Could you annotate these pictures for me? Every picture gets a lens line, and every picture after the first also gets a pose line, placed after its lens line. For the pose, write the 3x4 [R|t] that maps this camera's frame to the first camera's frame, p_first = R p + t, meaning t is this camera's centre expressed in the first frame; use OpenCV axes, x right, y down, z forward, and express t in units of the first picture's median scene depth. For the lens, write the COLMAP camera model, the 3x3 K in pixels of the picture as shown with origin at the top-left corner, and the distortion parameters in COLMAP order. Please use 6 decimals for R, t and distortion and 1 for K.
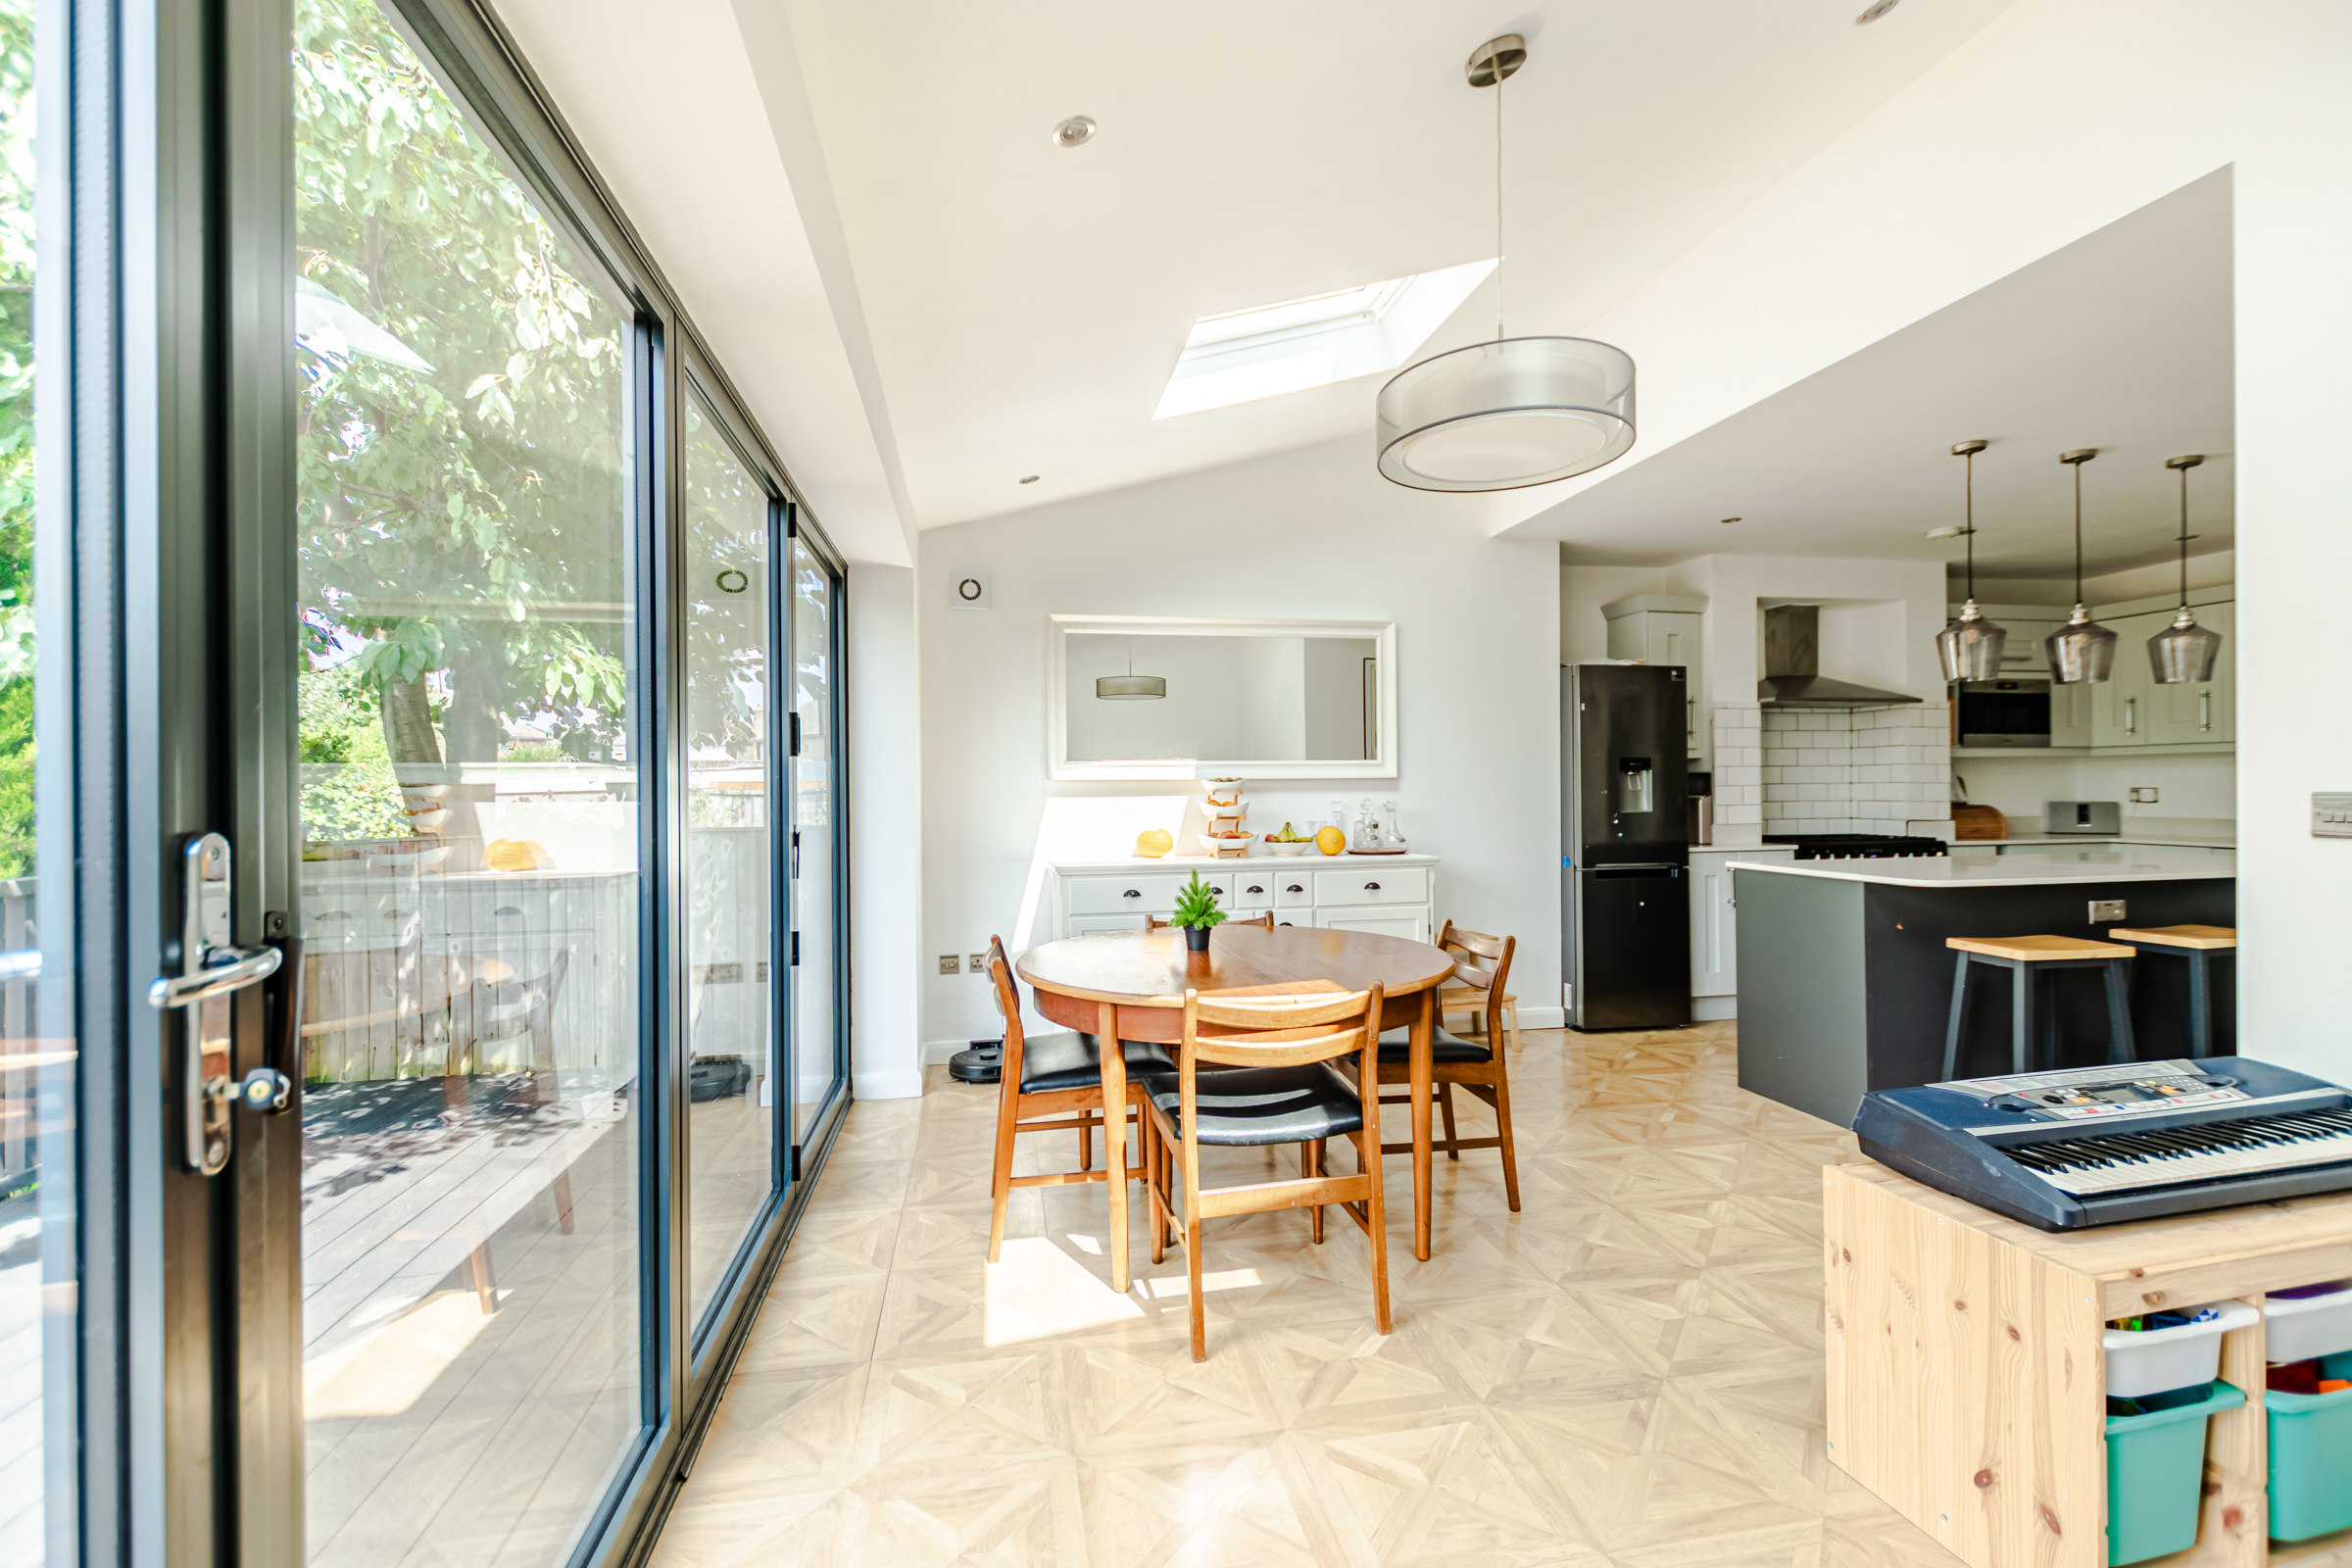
lens RADIAL K [[1007.3, 0, 1161.2], [0, 1007.3, 792.5], [0, 0, 1]] dist [0.013080, -0.006060]
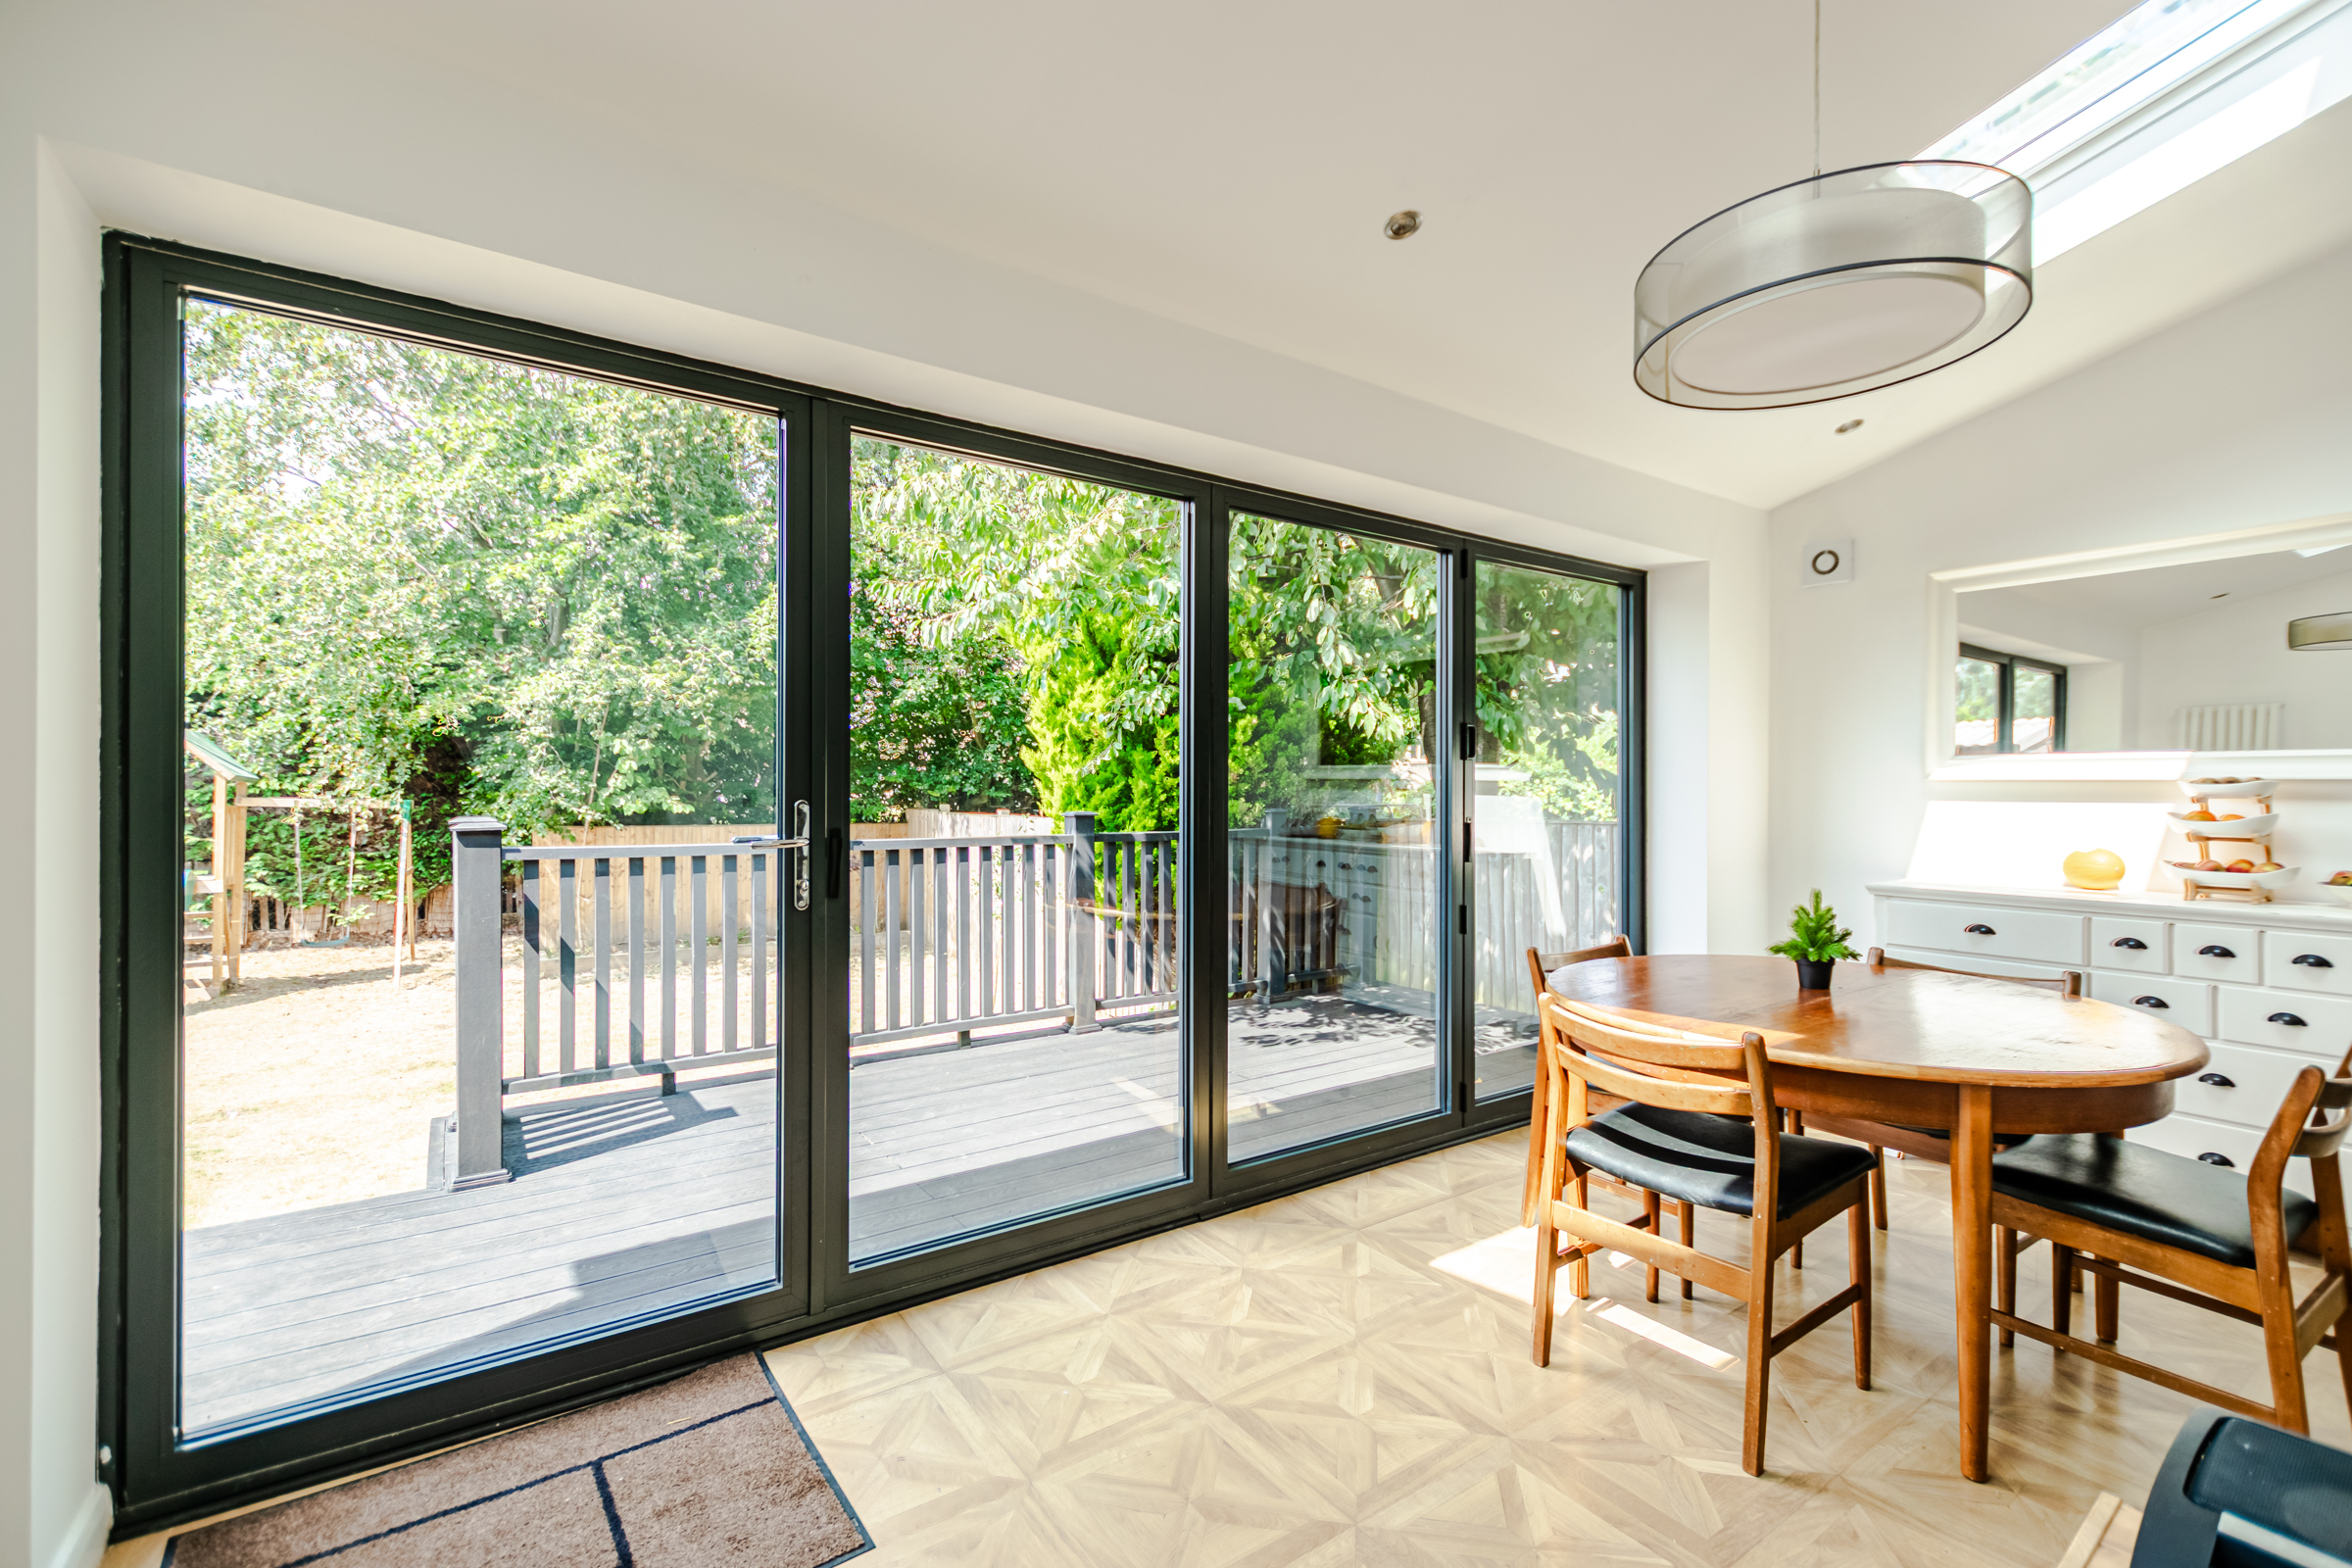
lens RADIAL K [[1007.3, 0, 1187.1], [0, 1007.3, 784.6], [0, 0, 1]] dist [0.013080, -0.006060]
pose [[0.419810, 0.008851, -0.907569, 0.447495], [-0.009756, 0.999939, 0.005239, -0.007816], [0.907560, 0.006655, 0.419871, 0.144230]]
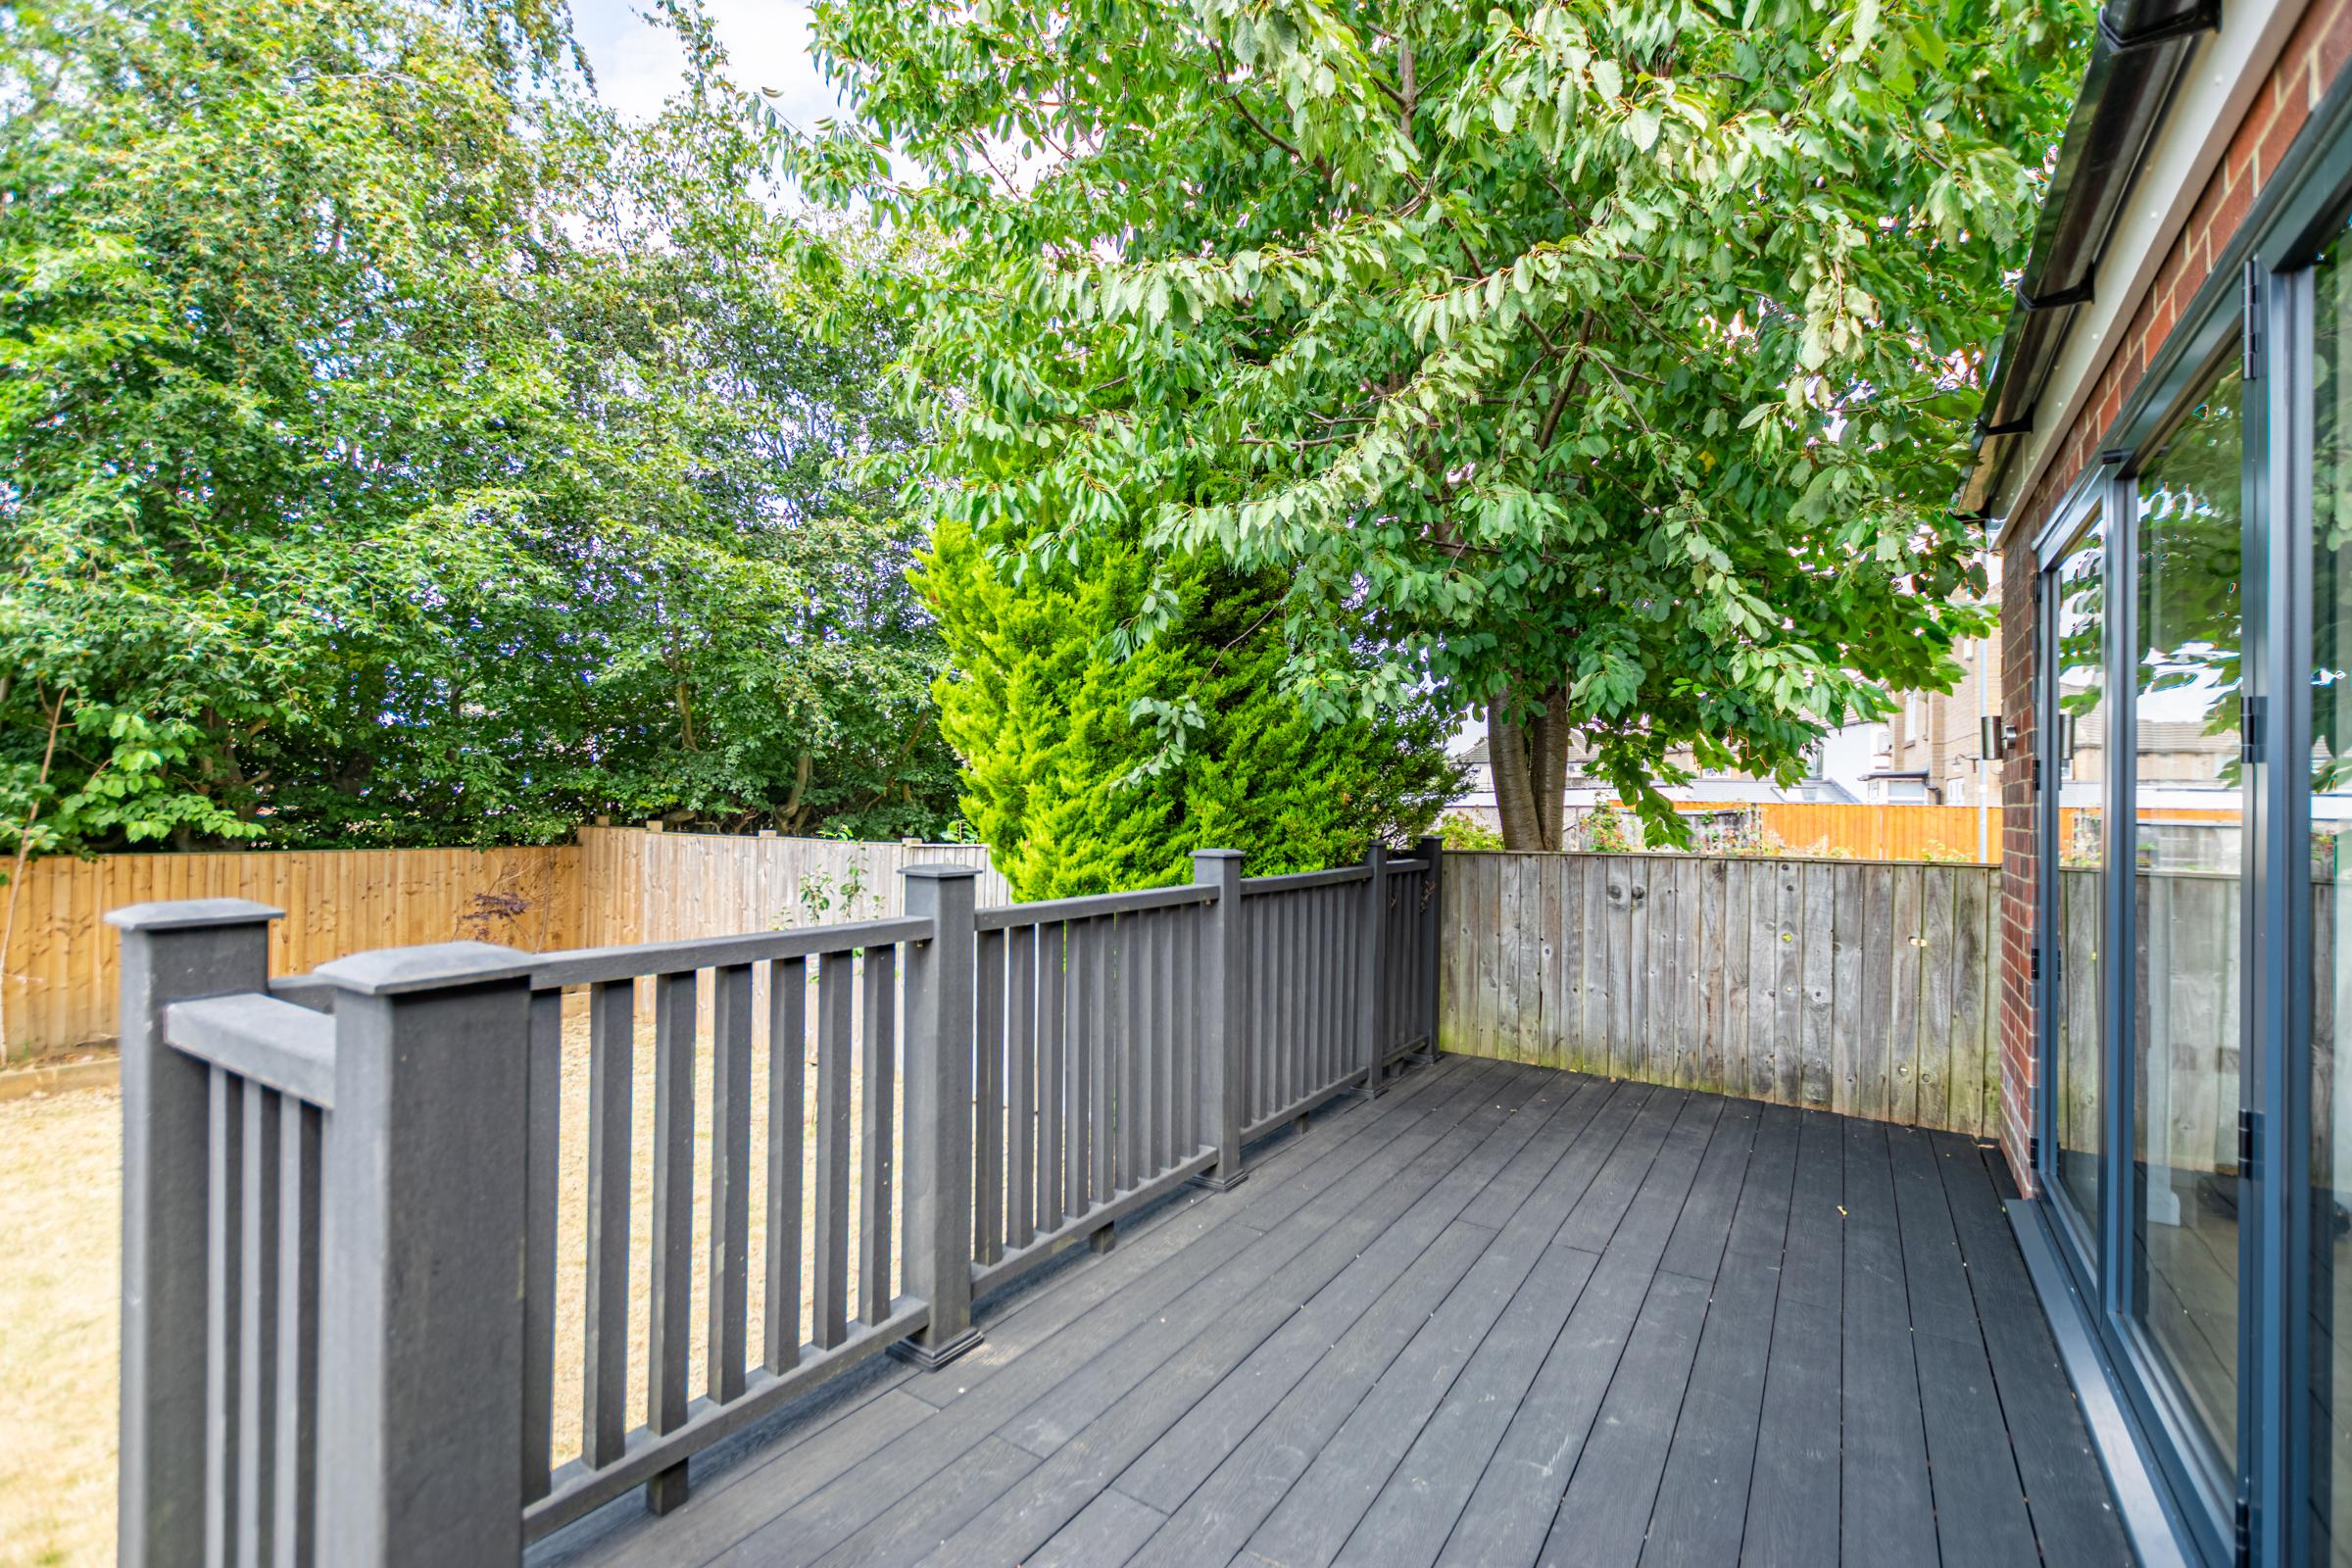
lens RADIAL K [[1007.3, 0, 1169.2], [0, 1007.3, 791.6], [0, 0, 1]] dist [0.013080, -0.006060]
pose [[0.716893, 0.012221, -0.697076, -0.226793], [-0.023810, 0.999692, -0.006960, -0.004835], [0.696777, 0.021587, 0.716963, -0.077004]]
